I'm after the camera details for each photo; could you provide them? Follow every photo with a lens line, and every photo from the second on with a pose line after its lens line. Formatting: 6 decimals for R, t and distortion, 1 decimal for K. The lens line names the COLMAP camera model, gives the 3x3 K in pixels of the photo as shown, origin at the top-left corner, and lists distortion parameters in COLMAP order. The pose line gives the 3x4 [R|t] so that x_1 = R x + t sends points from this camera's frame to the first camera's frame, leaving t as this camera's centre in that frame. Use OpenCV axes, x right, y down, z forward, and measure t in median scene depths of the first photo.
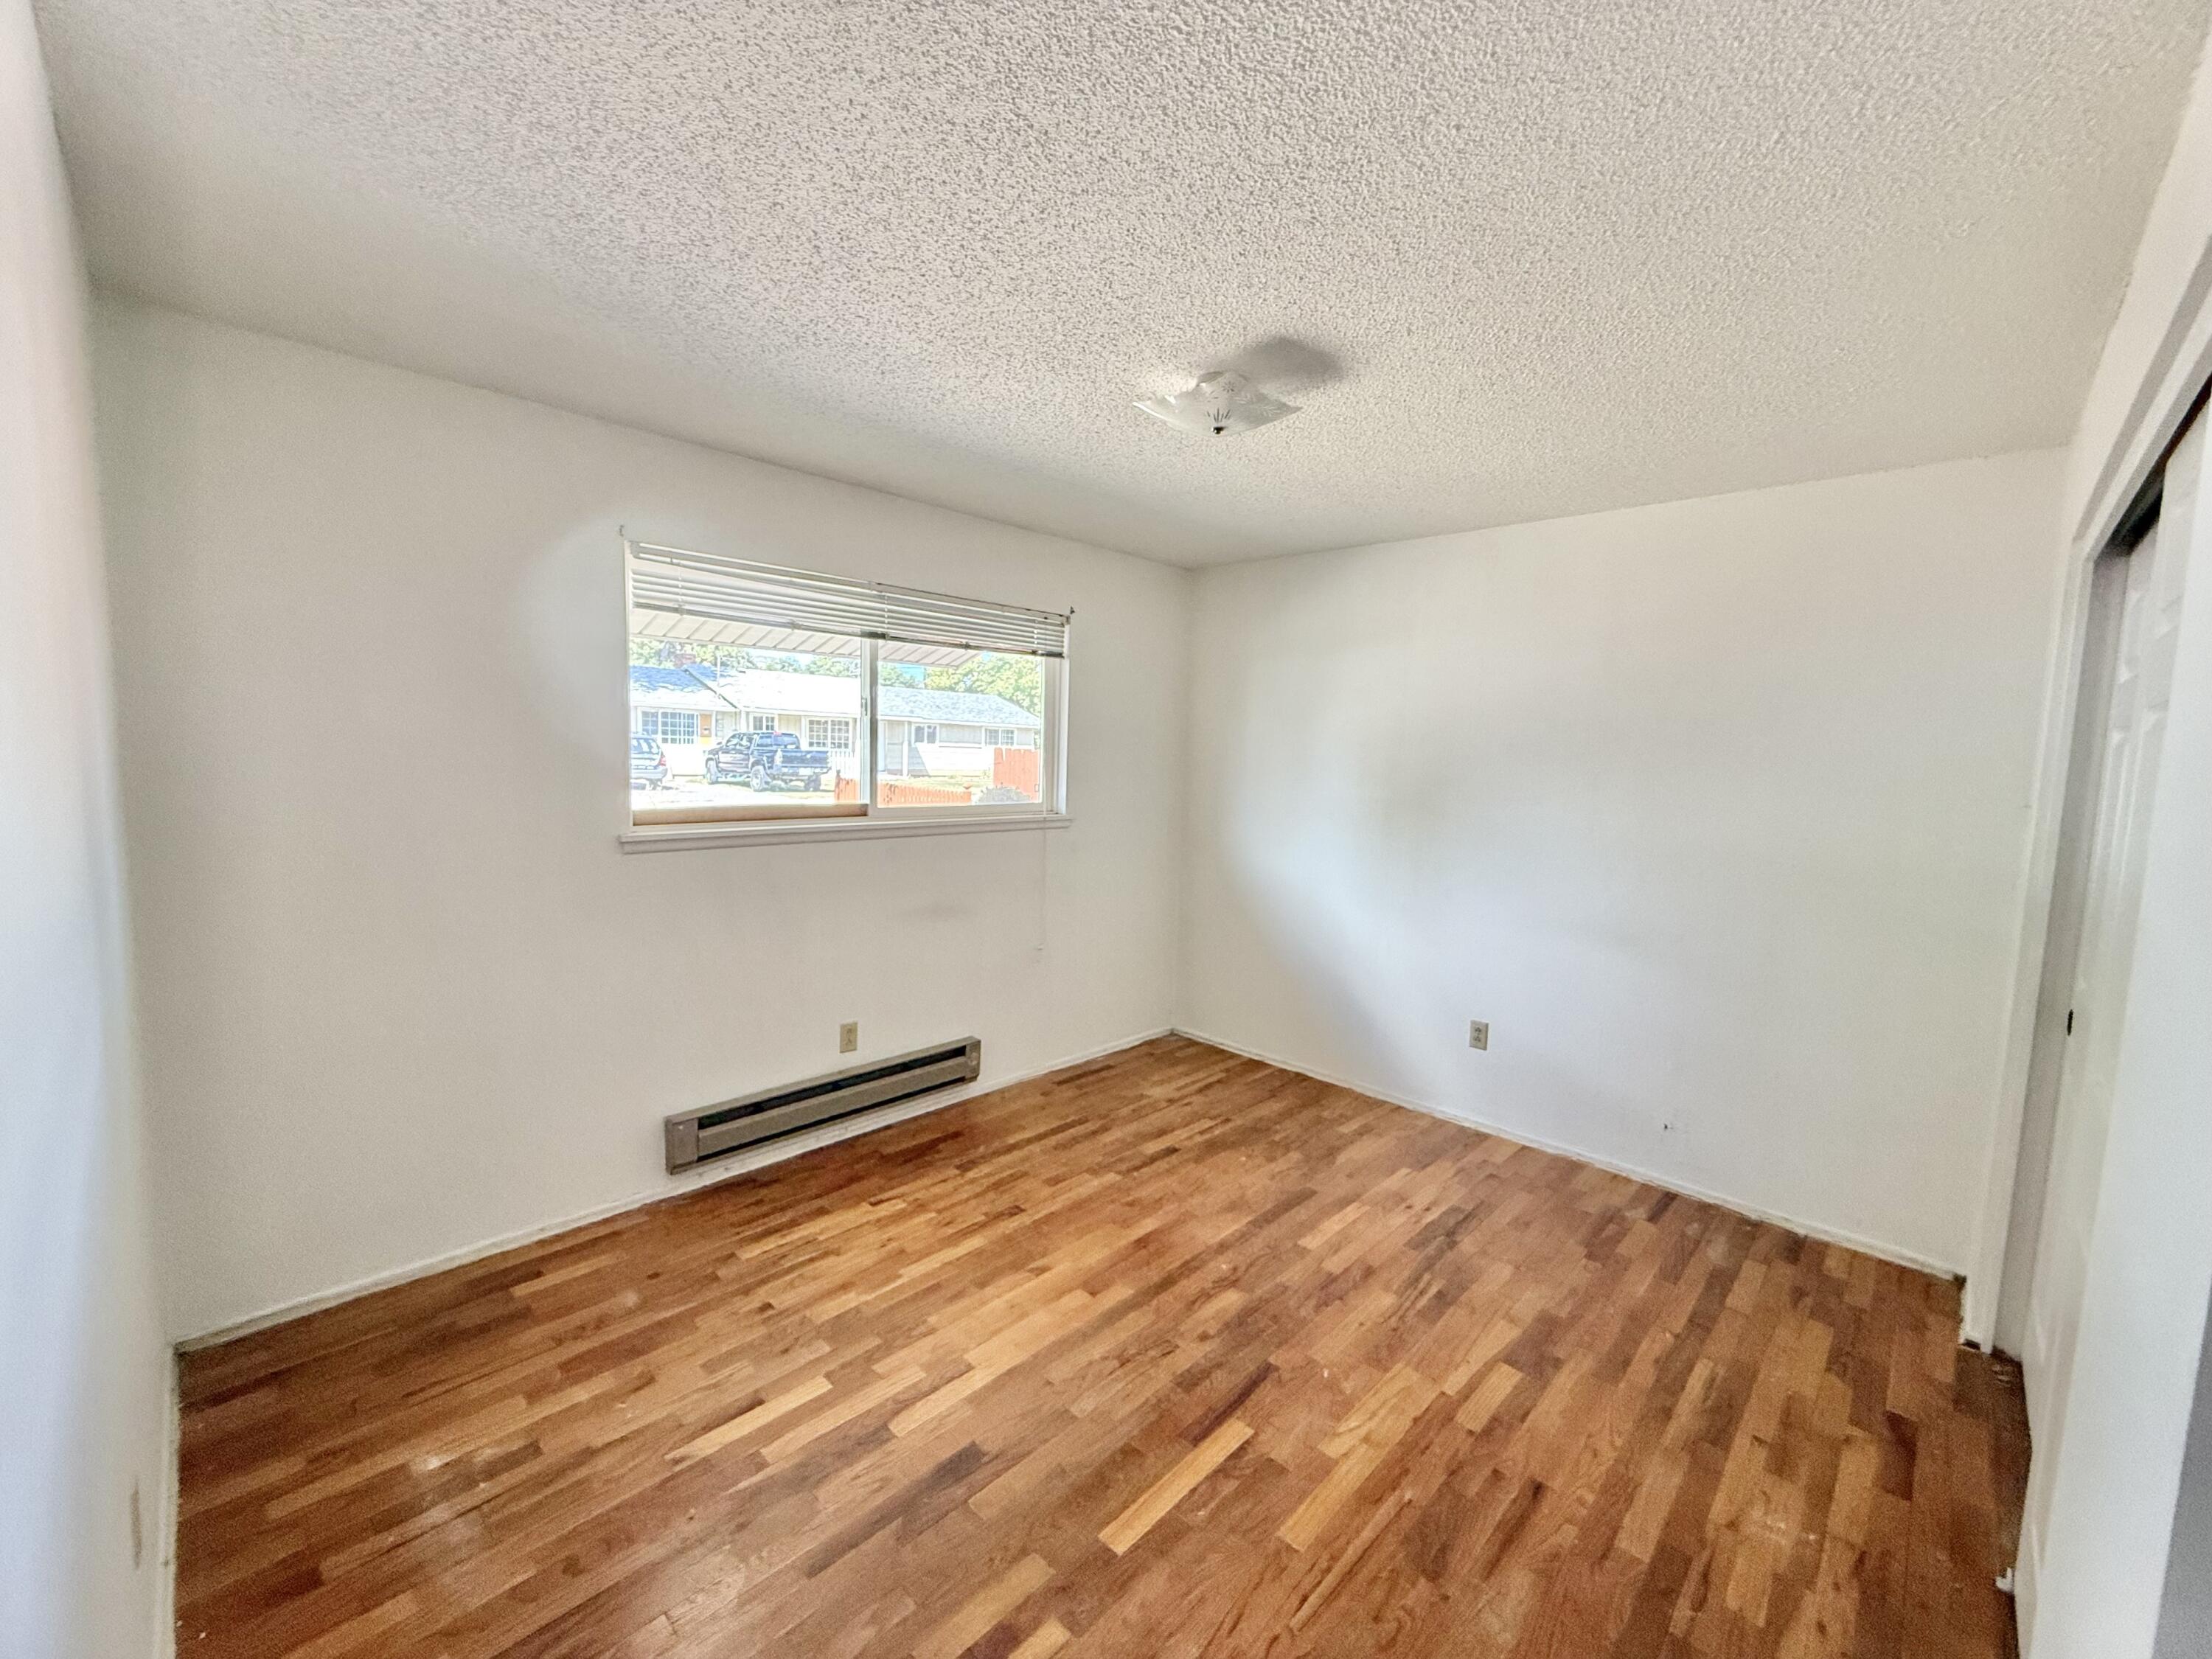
lens RADIAL K [[882.3, 0, 1103.4], [0, 882.3, 827.8], [0, 0, 1]] dist [0.000678, -0.000368]
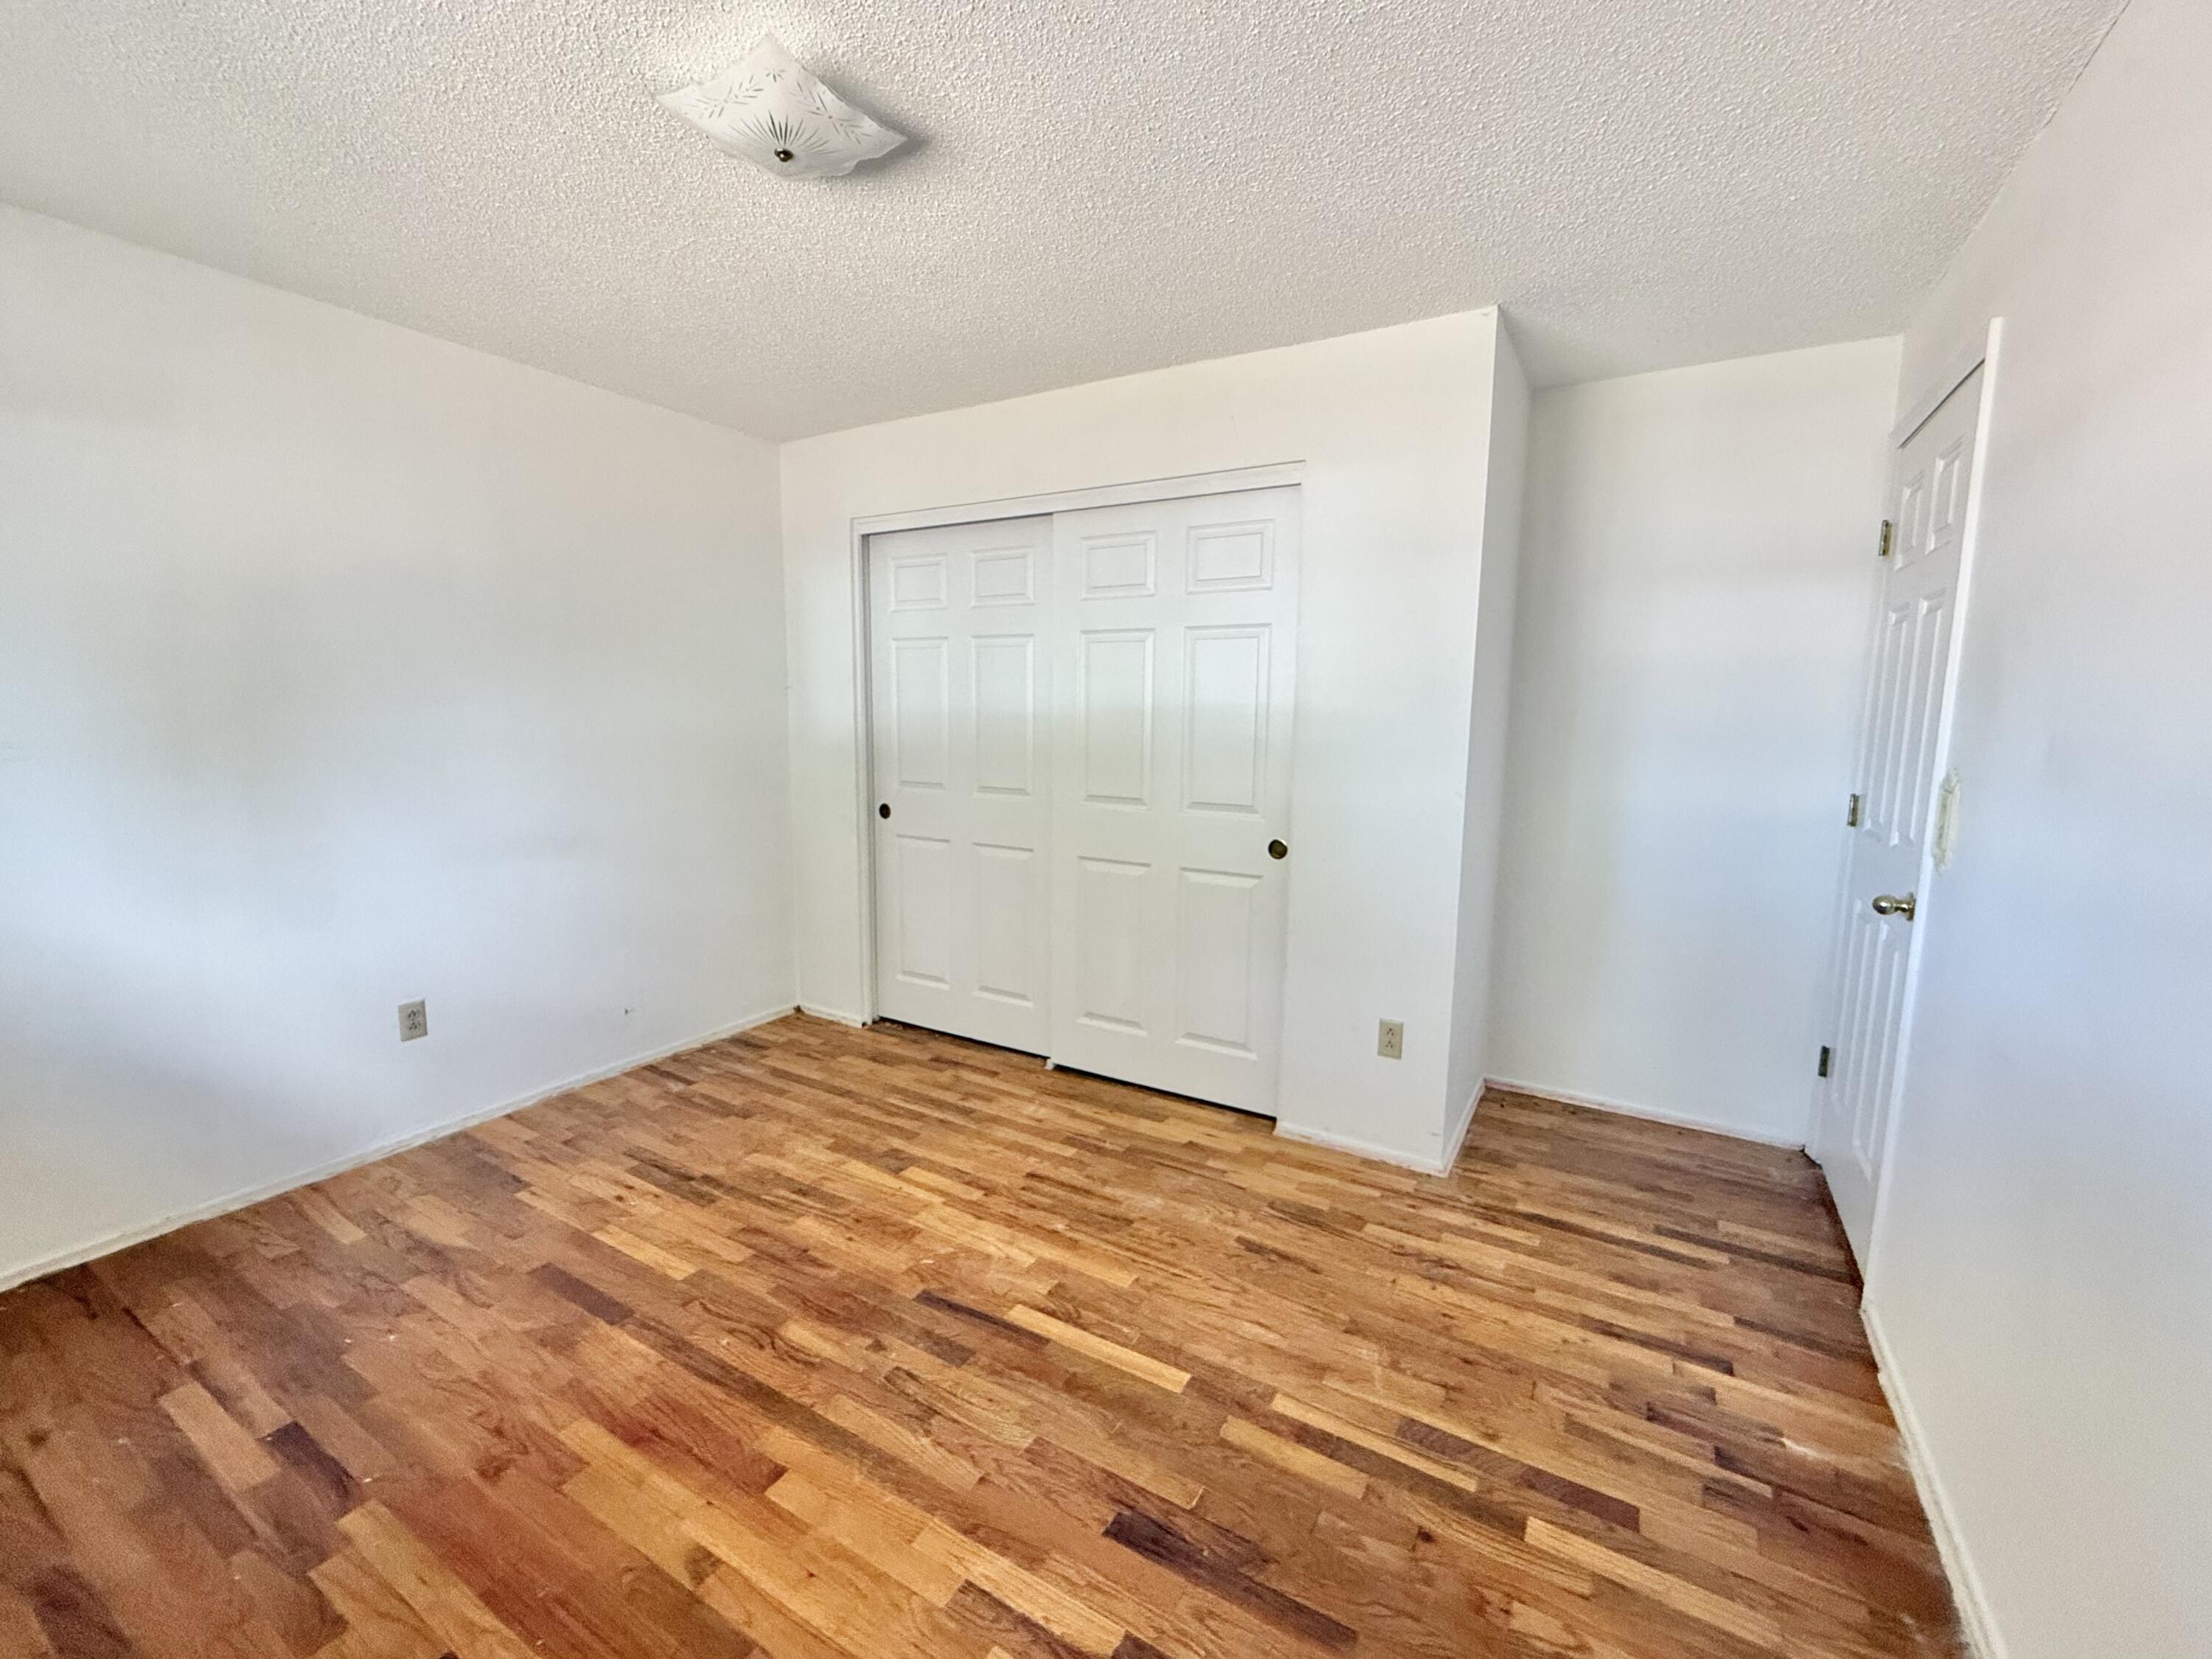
lens RADIAL K [[918.5, 0, 1108.9], [0, 918.5, 824.0], [0, 0, 1]] dist [-0.000869, -0.000043]
pose [[-0.240423, -0.158934, 0.957568, -0.670331], [0.067197, 0.981412, 0.179763, -0.043150], [-0.968339, 0.107565, -0.225274, 0.914557]]
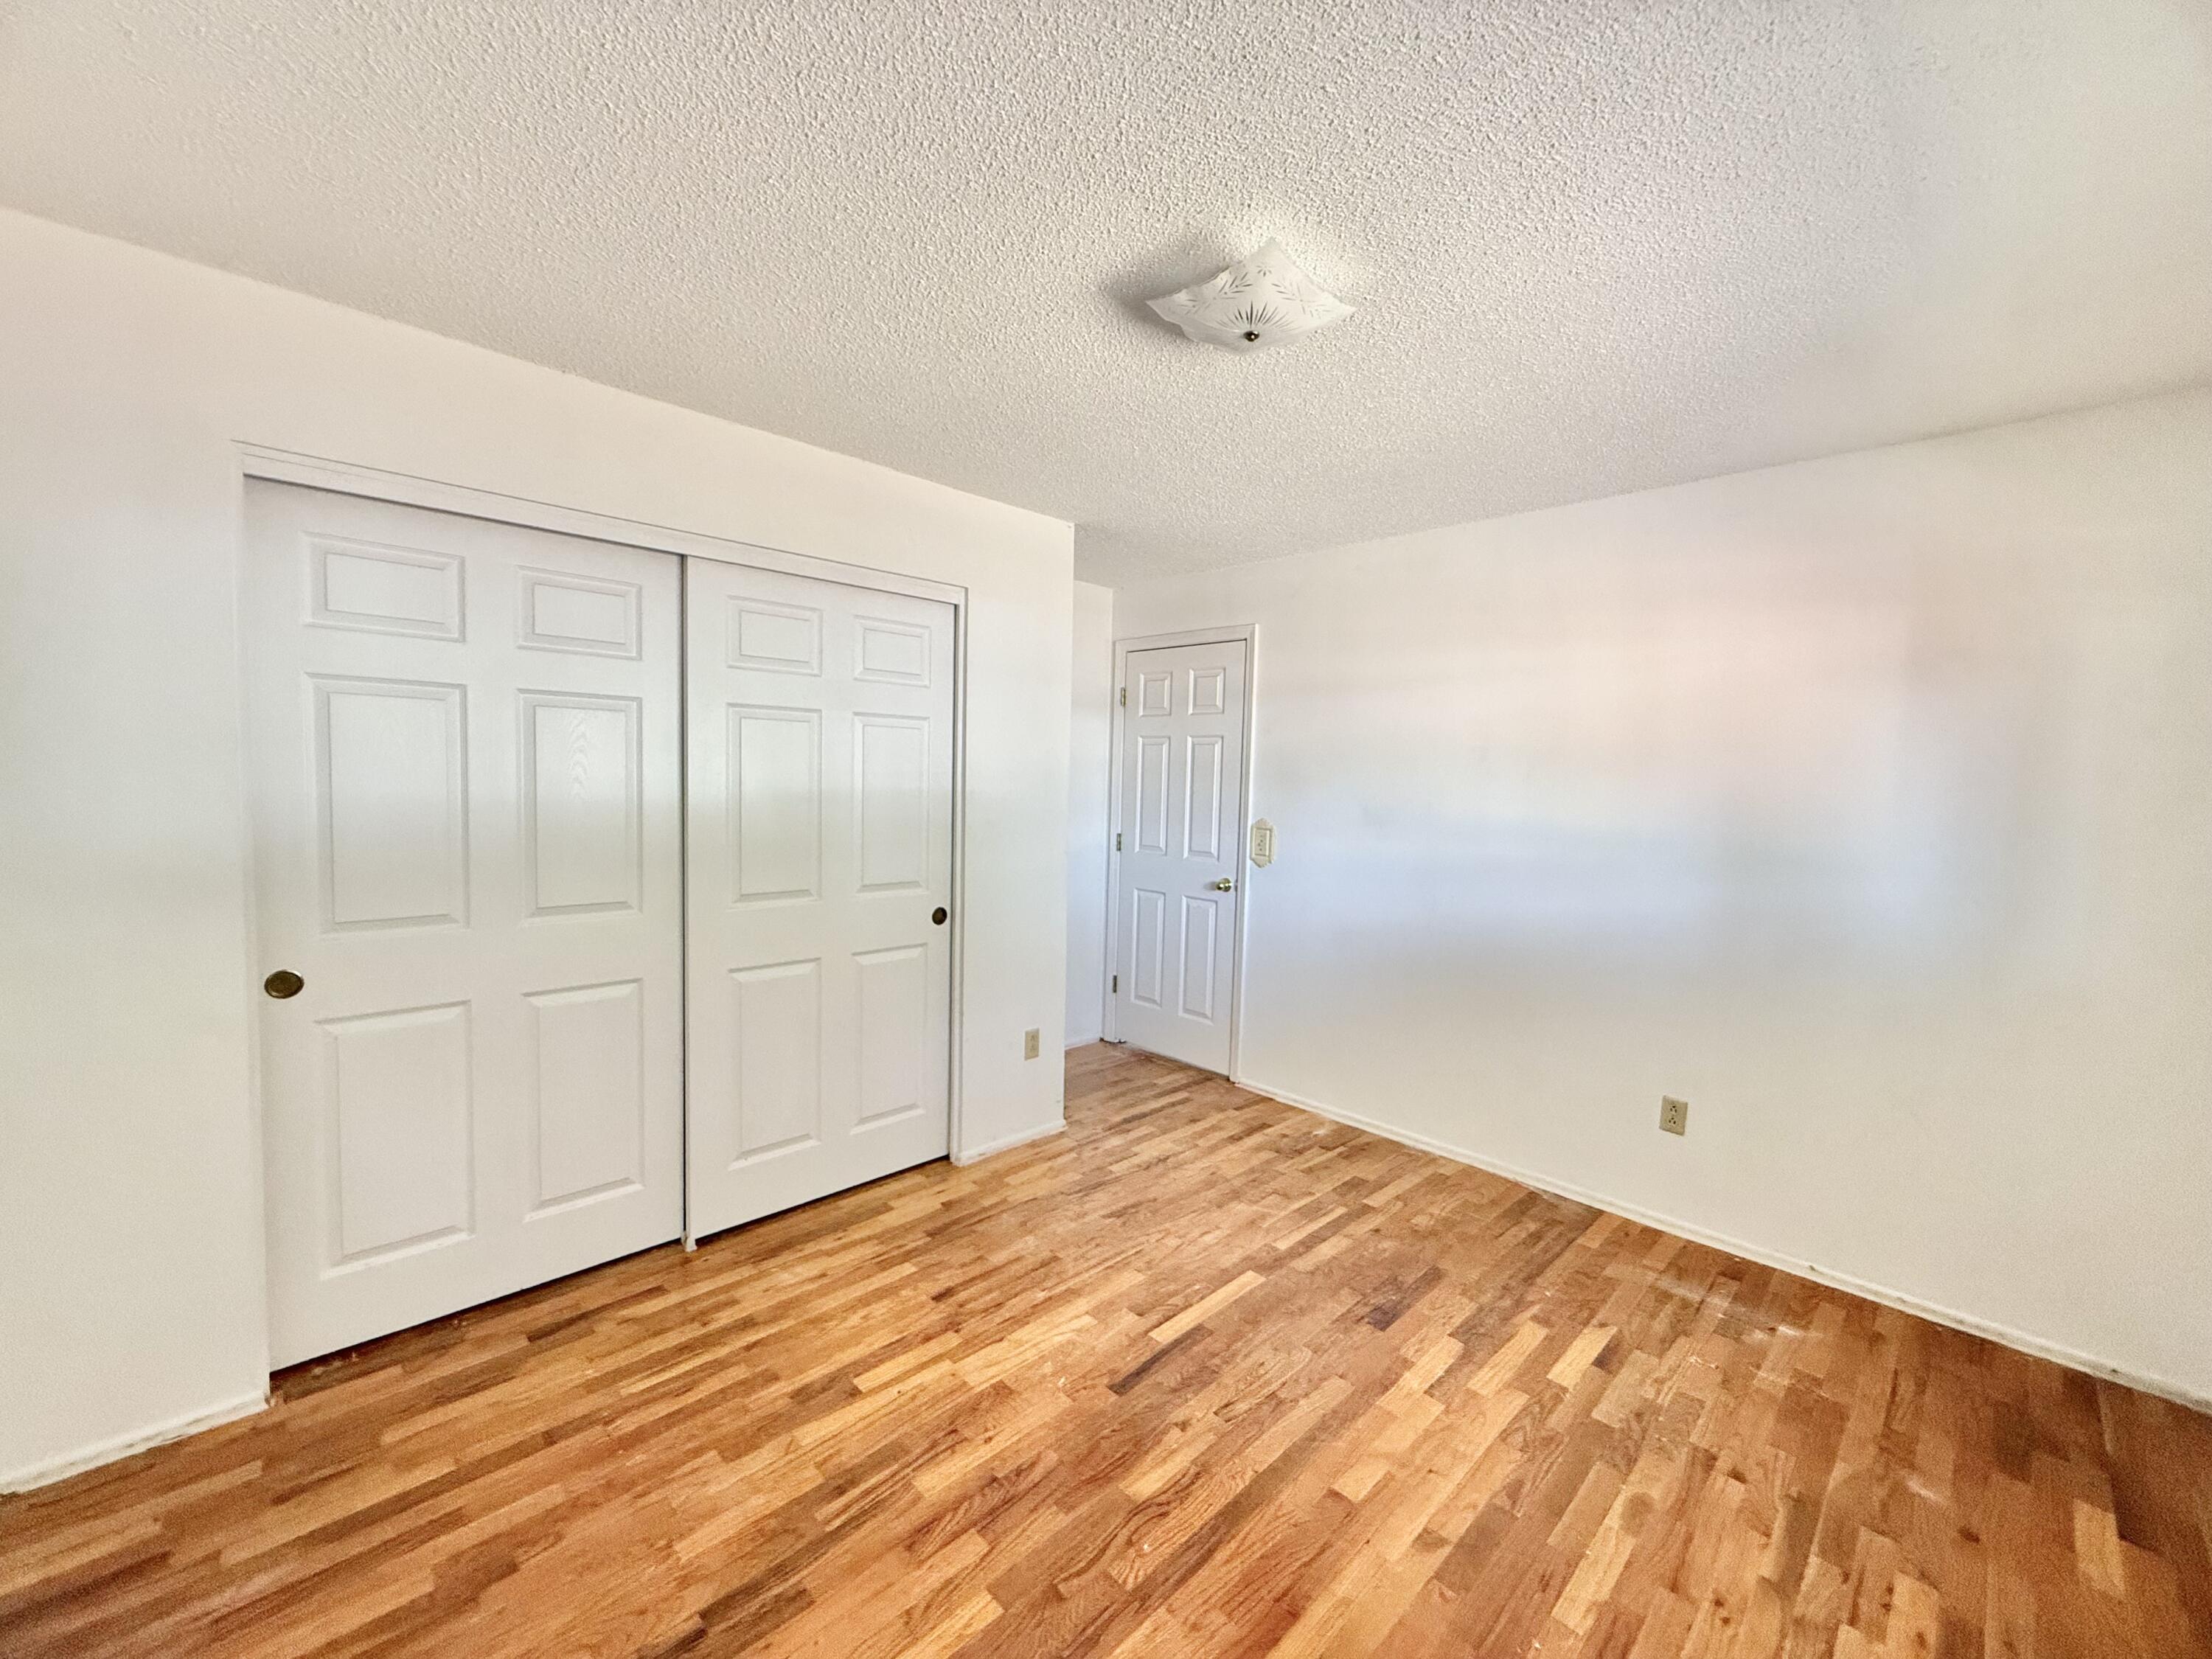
lens RADIAL K [[877.8, 0, 1106.0], [0, 877.8, 829.5], [0, 0, 1]] dist [-0.000856, 0.000054]
pose [[-0.997968, -0.058847, 0.024444, 0.201521], [-0.054471, 0.986881, 0.151984, -0.120387], [-0.033068, 0.150343, -0.988081, 1.730141]]
